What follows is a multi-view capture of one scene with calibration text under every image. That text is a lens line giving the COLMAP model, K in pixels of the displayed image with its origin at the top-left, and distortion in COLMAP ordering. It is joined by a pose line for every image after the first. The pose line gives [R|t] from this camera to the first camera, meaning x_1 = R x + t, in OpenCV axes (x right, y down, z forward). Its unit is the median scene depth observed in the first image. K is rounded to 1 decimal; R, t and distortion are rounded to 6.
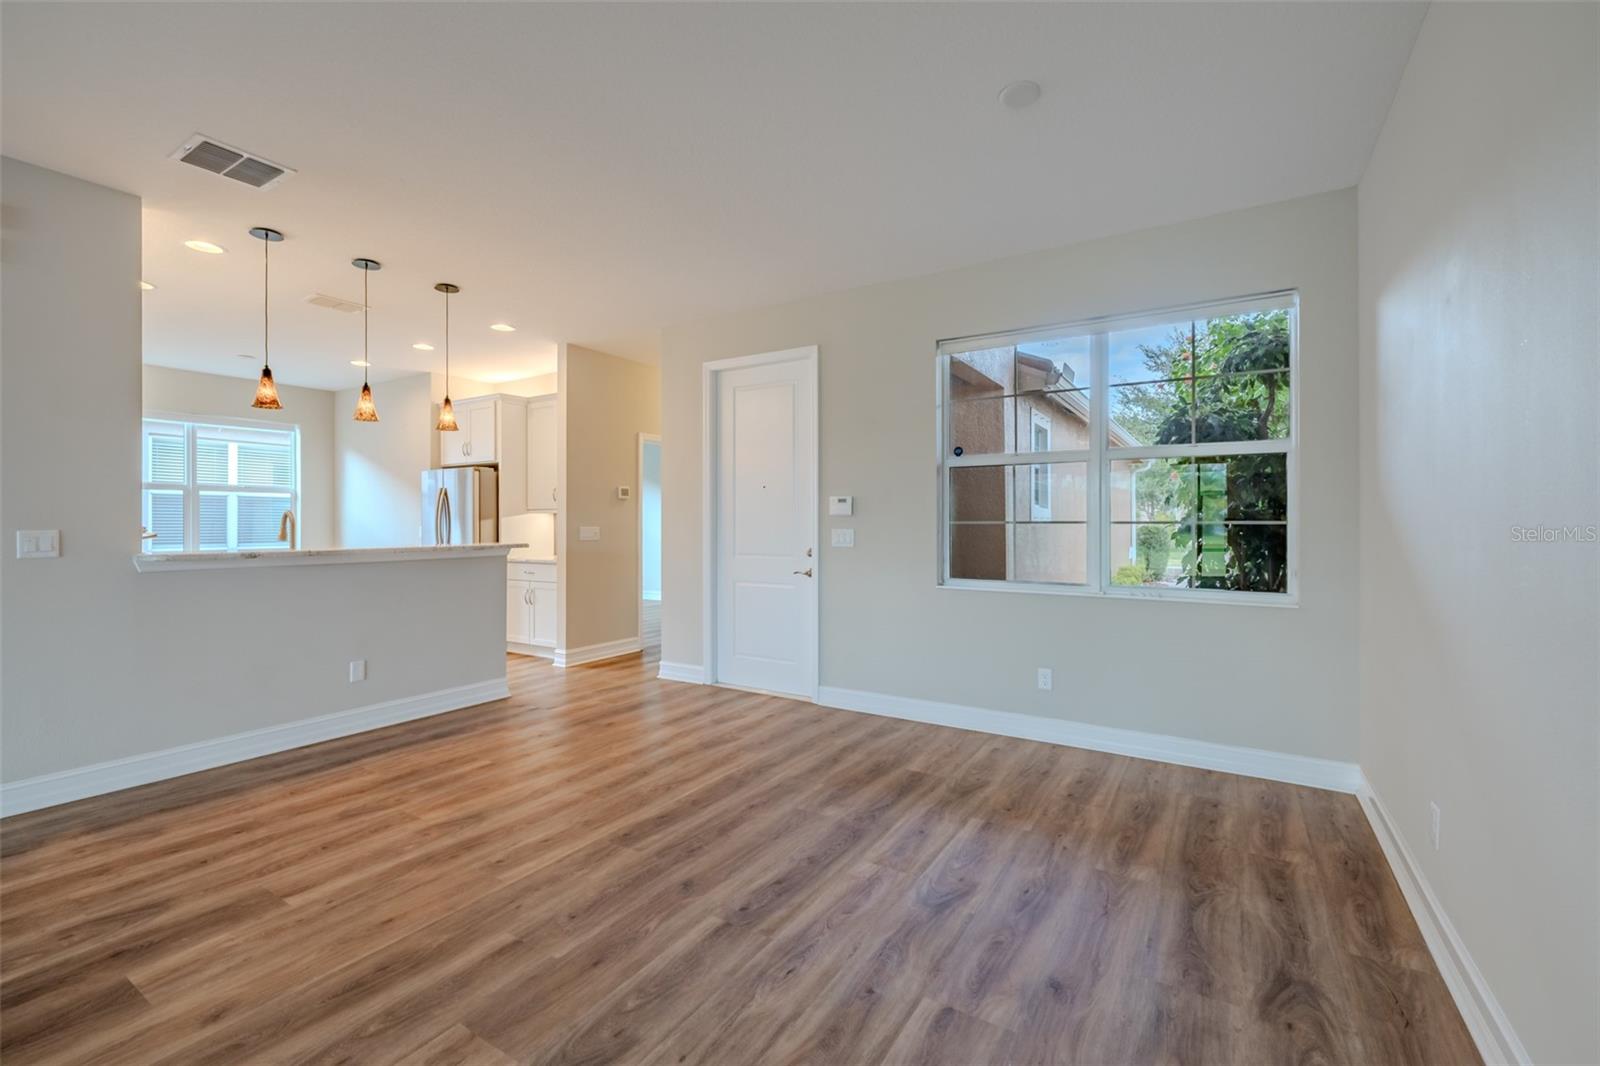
lens RADIAL K [[680.5, 0, 807.0], [0, 680.5, 530.8], [0, 0, 1]] dist [-0.000728, 0.000026]
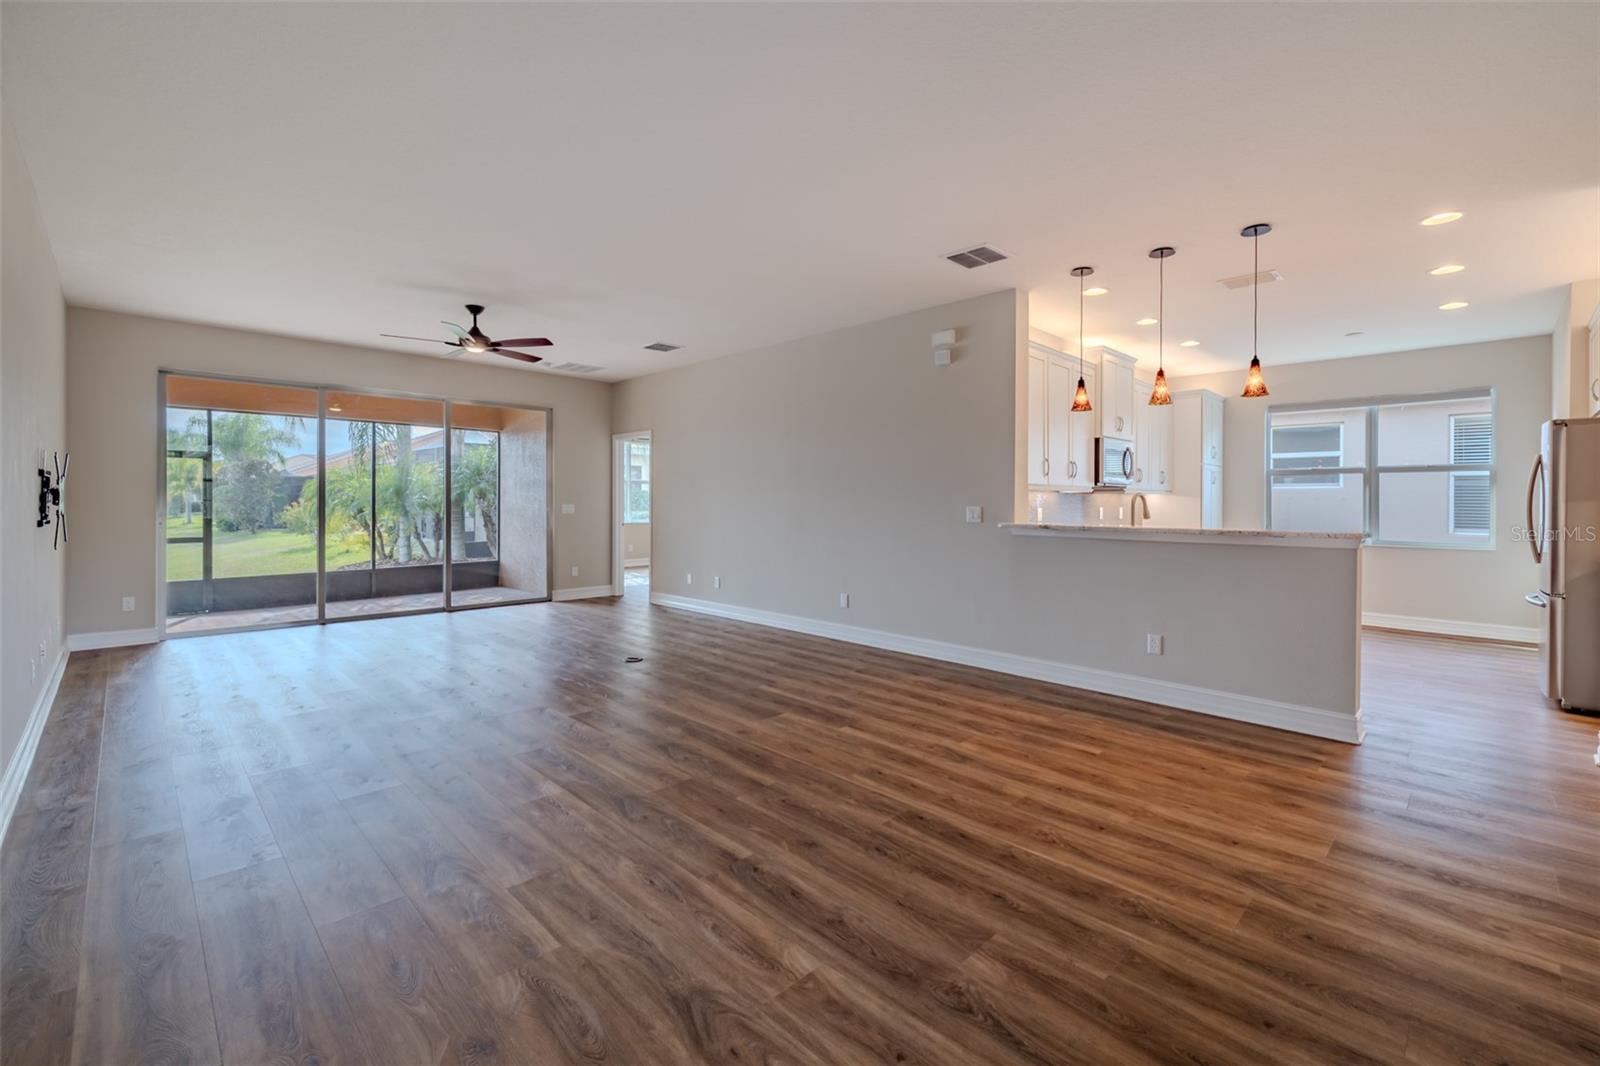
lens RADIAL K [[690.0, 0, 802.6], [0, 690.0, 514.0], [0, 0, 1]] dist [-0.002623, -0.000416]
pose [[-0.242212, 0.015381, -0.970101, 0.580032], [-0.017209, 0.999649, 0.020146, -0.007853], [0.970071, 0.021574, -0.241862, 0.839298]]
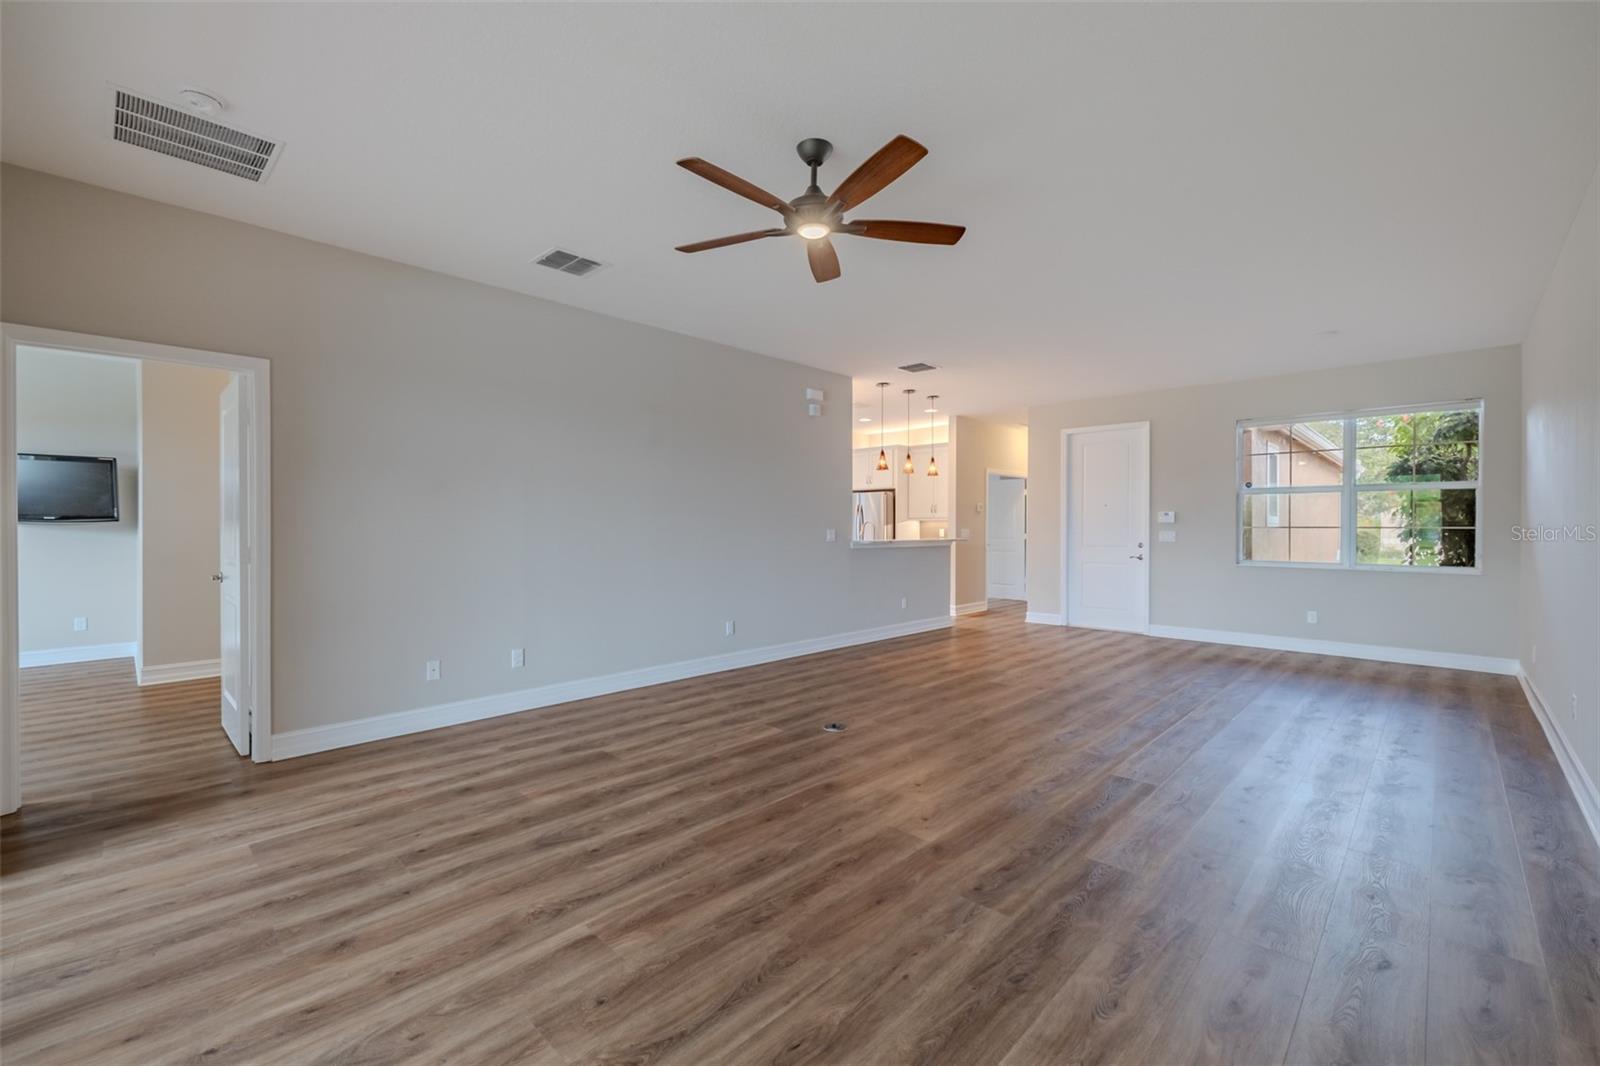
lens RADIAL K [[676.8, 0, 798.4], [0, 676.8, 536.4], [0, 0, 1]] dist [0.000235, 0.000381]
pose [[0.977388, 0.006139, -0.211365, -0.630246], [-0.005498, 0.999978, 0.003620, 0.013009], [0.211383, -0.002376, 0.977400, -1.071270]]
